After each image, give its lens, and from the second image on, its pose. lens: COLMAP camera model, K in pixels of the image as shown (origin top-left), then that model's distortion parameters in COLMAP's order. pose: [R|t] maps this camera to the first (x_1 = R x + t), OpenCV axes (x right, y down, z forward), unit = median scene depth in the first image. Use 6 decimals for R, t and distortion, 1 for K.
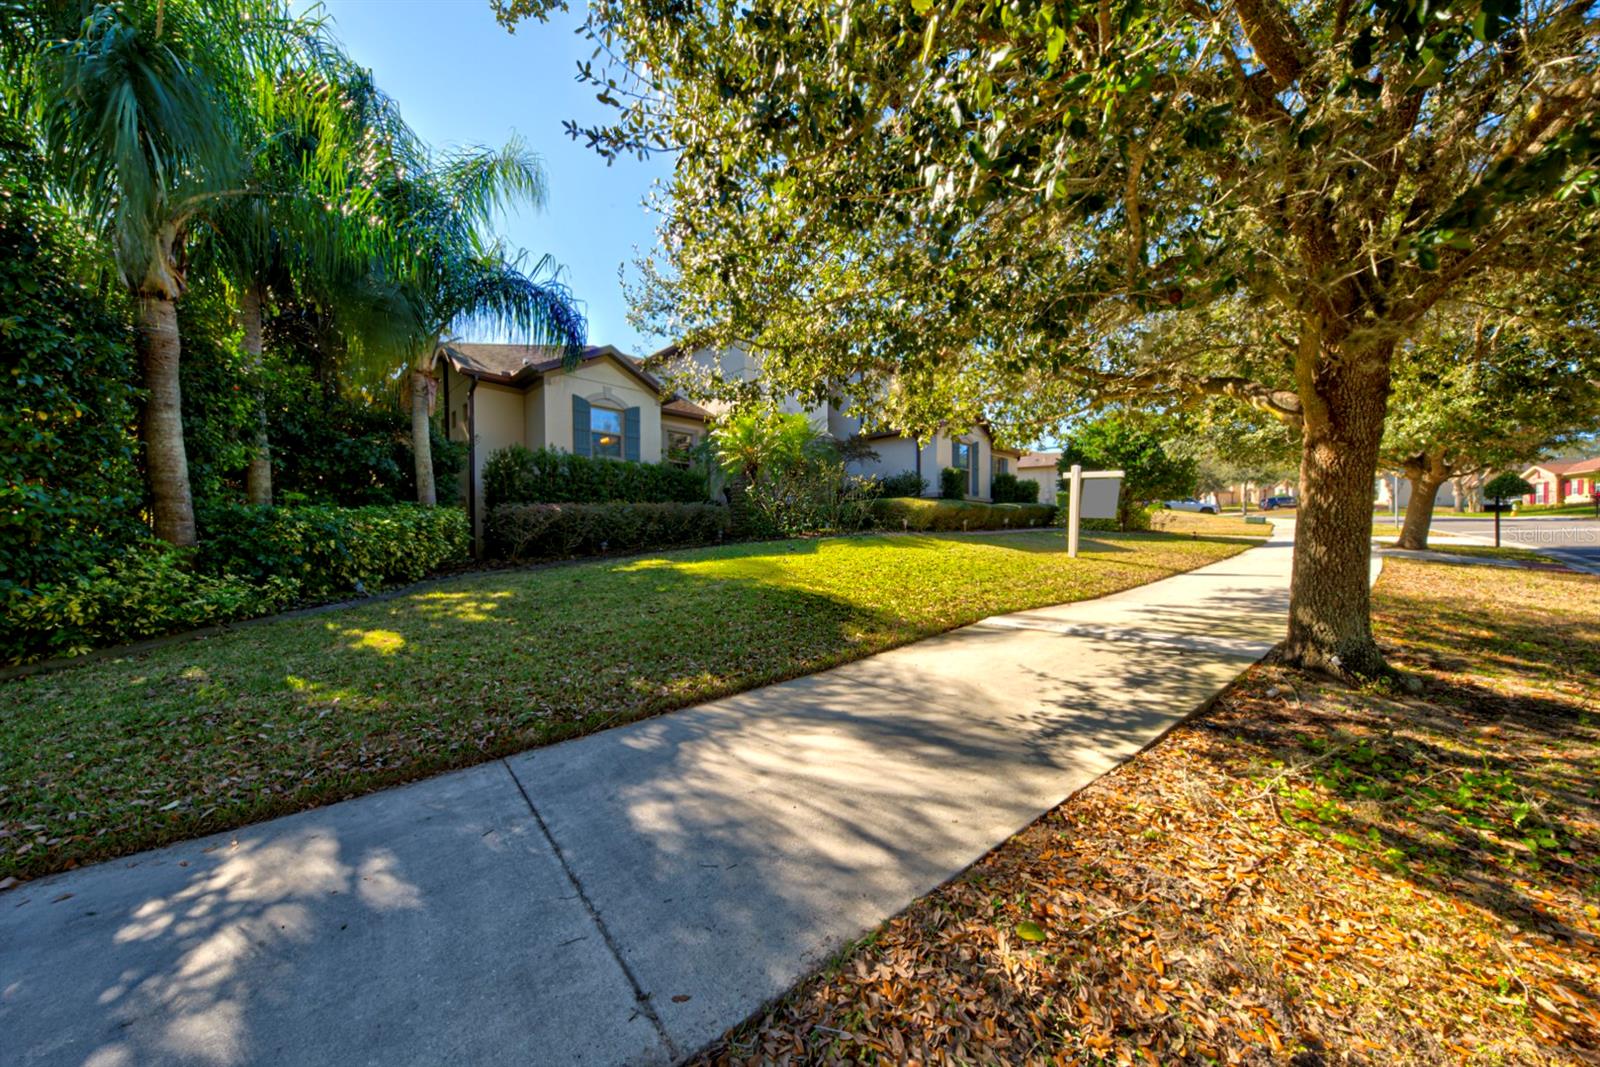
lens RADIAL K [[558.2, 0, 797.2], [0, 558.2, 548.7], [0, 0, 1]] dist [0.026592, -0.000194]
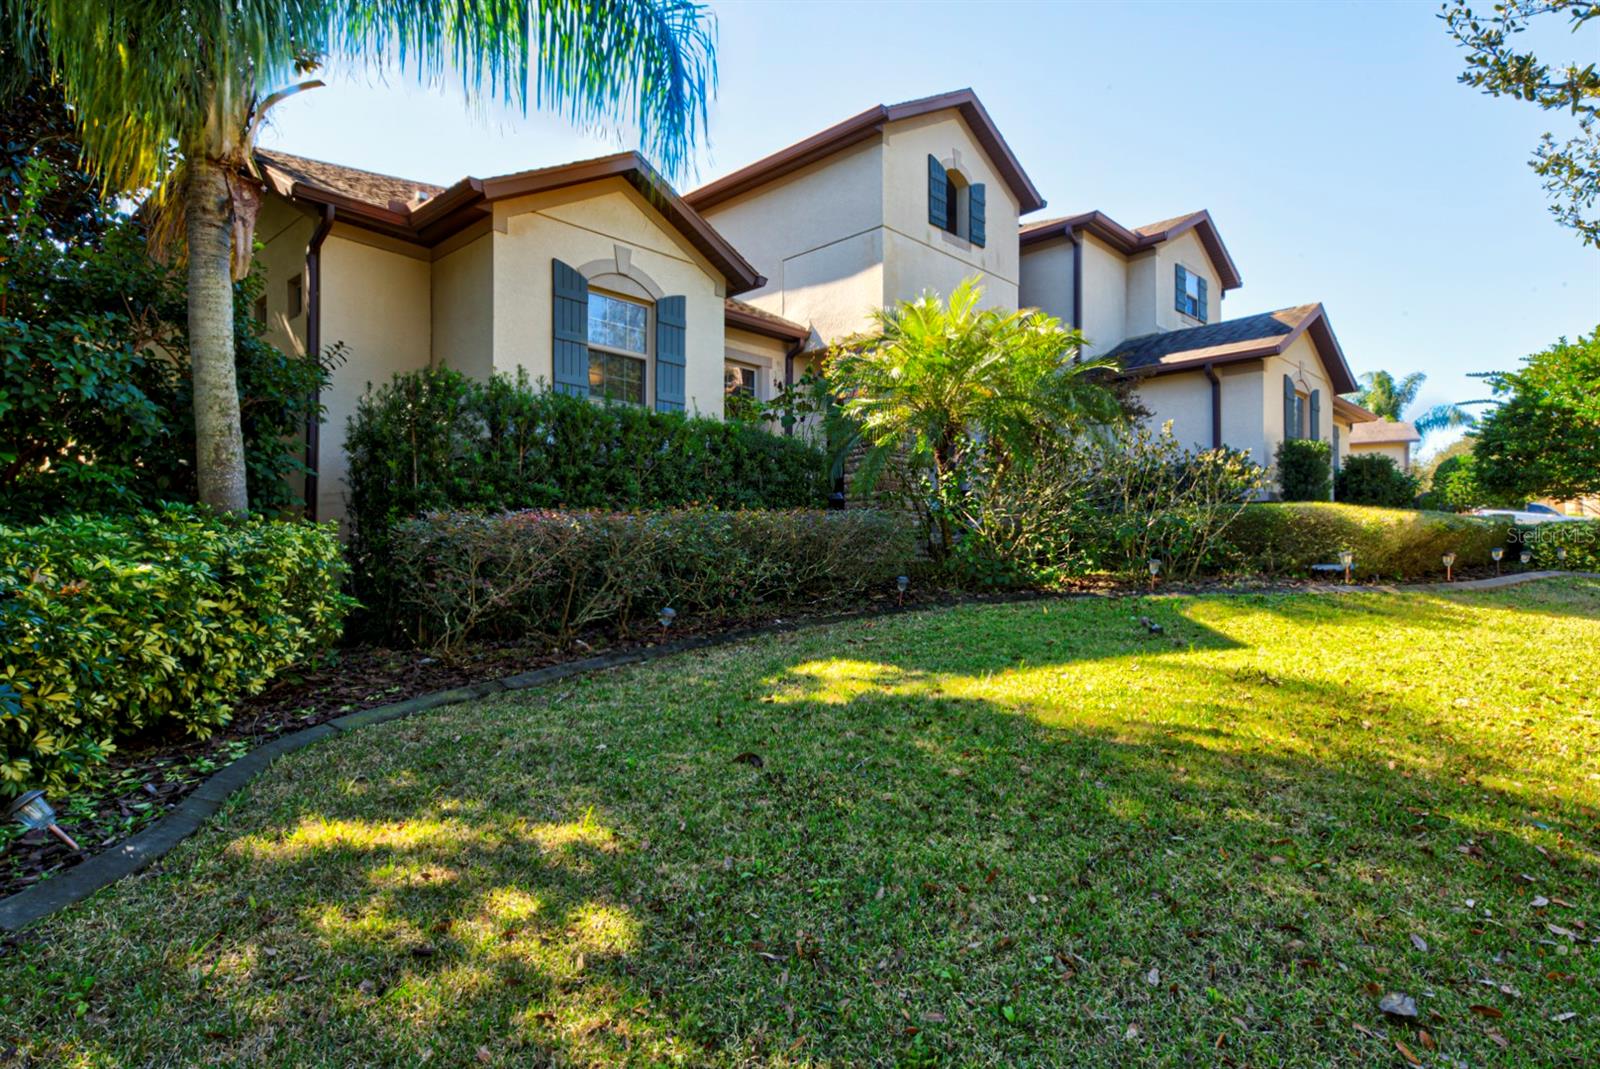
lens RADIAL K [[908.5, 0, 802.1], [0, 908.5, 570.5], [0, 0, 1]] dist [-0.000865, -0.000013]
pose [[0.999262, 0.005708, 0.037979, -0.259946], [-0.004973, 0.999799, -0.019430, -0.025159], [-0.038083, 0.019227, 0.999090, 0.336751]]
